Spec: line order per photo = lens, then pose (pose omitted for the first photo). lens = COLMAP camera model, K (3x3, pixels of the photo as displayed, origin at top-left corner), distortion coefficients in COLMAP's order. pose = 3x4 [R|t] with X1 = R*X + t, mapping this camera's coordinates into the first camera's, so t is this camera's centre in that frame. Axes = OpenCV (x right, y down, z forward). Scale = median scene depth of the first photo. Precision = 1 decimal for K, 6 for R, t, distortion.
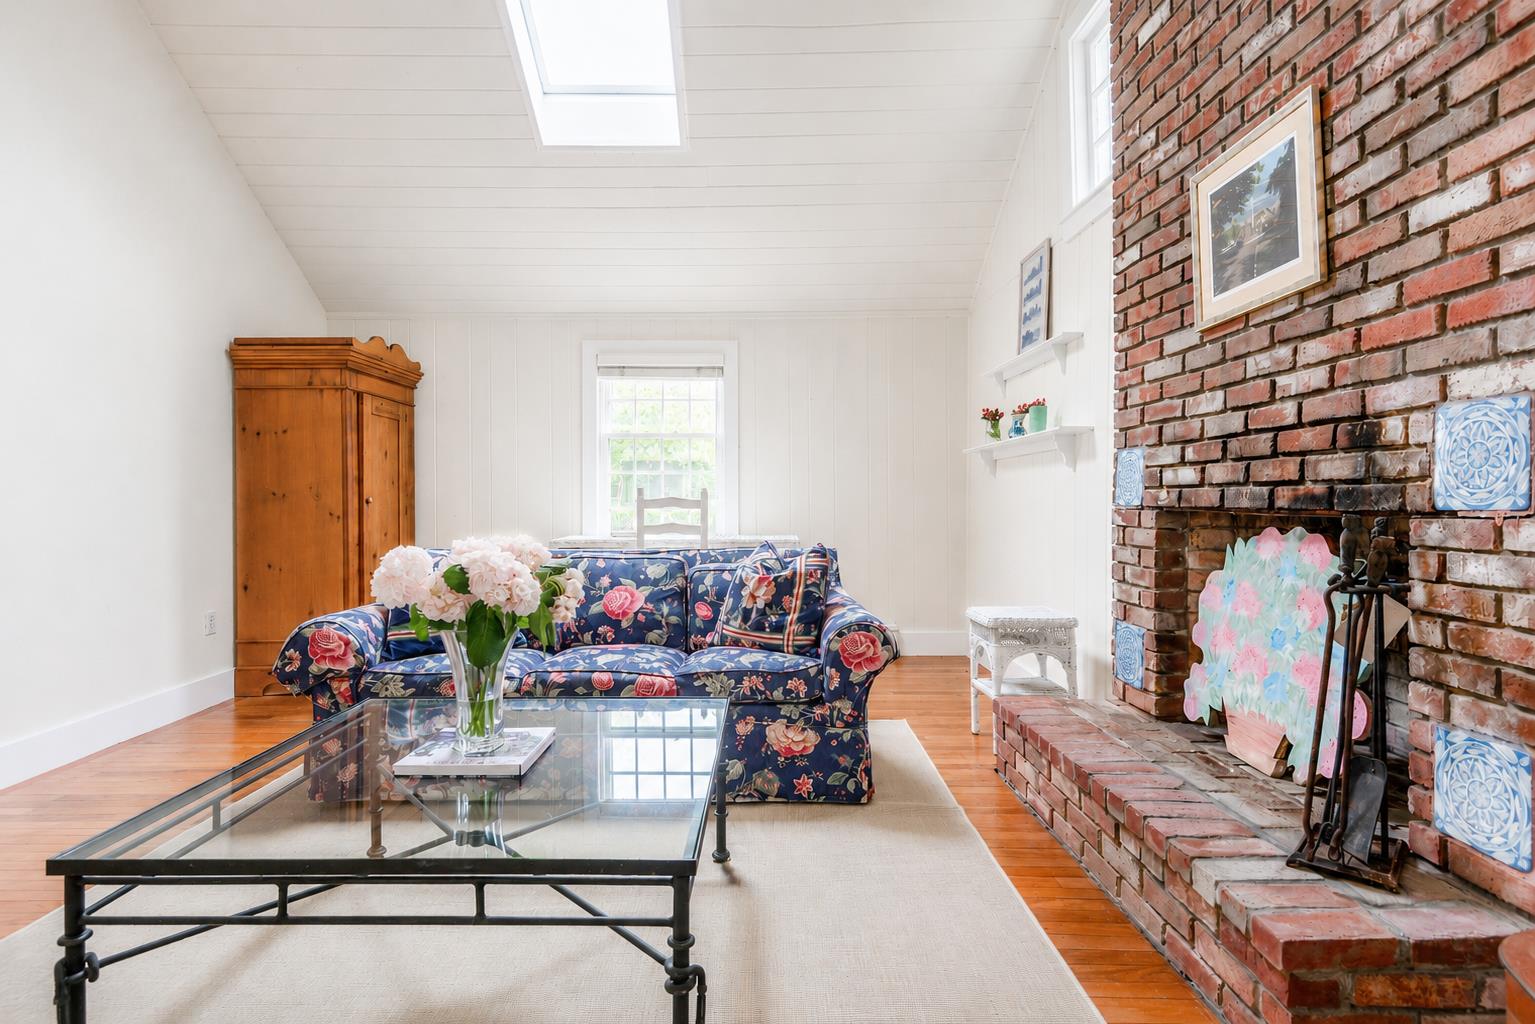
lens RADIAL K [[742.4, 0, 764.4], [0, 742.4, 501.1], [0, 0, 1]] dist [0.047457, -0.024589]
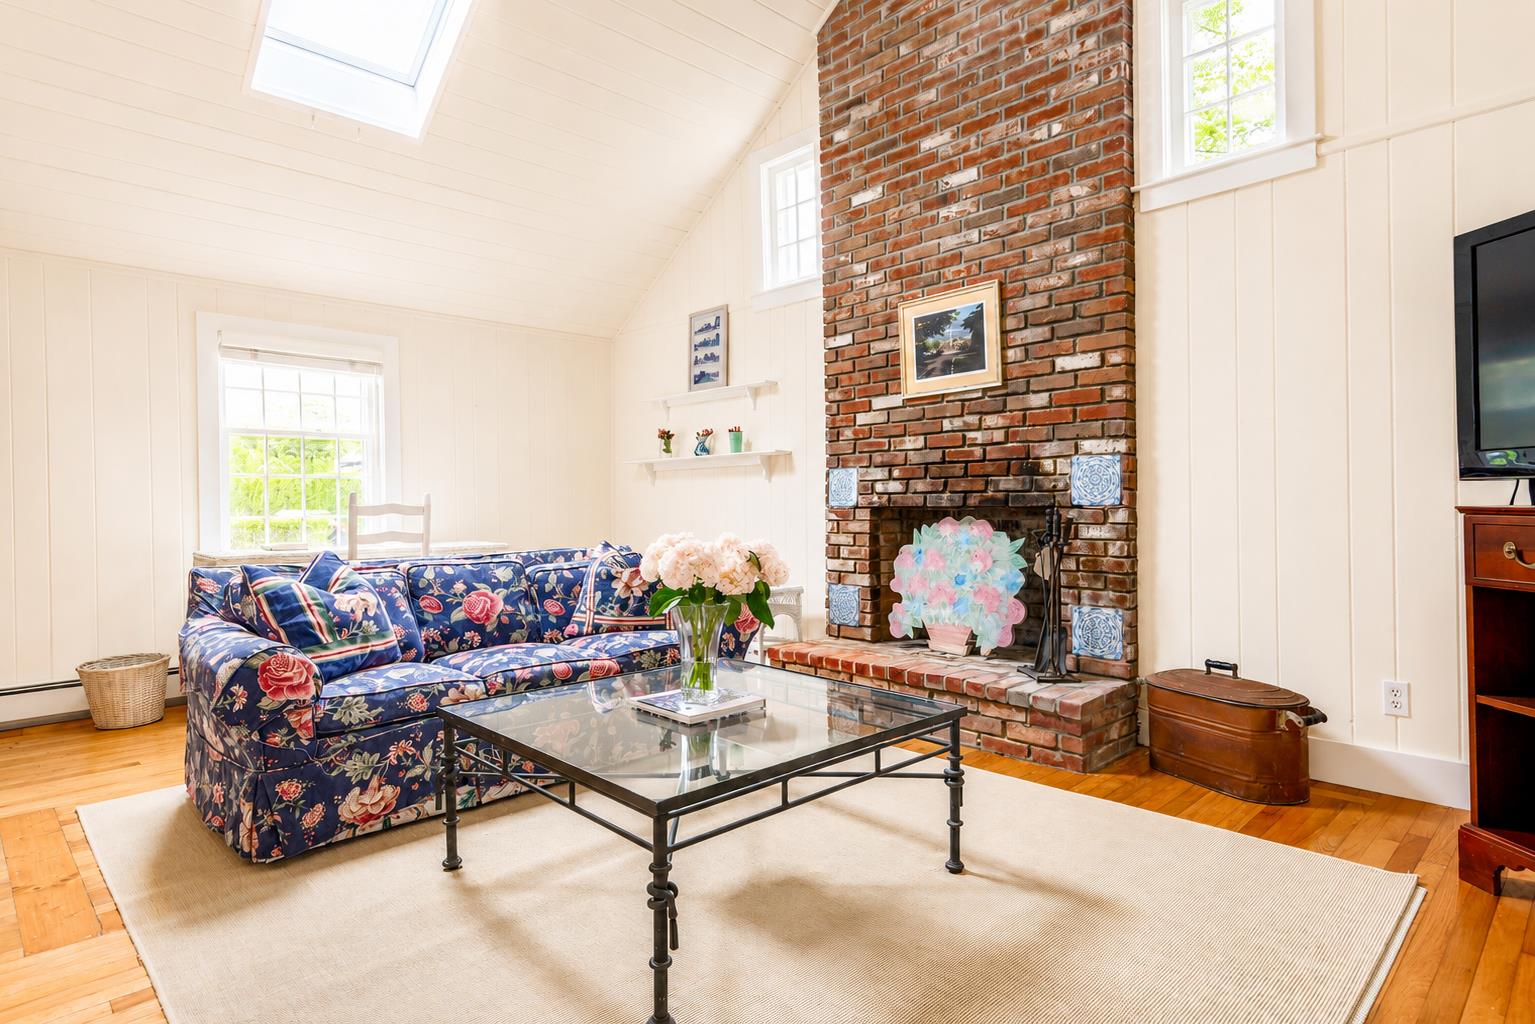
lens RADIAL K [[708.6, 0, 767.4], [0, 708.6, 504.7], [0, 0, 1]] dist [0.027917, -0.011378]
pose [[0.770160, -0.006649, 0.637816, -0.650091], [0.009394, 0.999955, -0.000919, 0.002875], [-0.637781, 0.006700, 0.770189, 0.009309]]
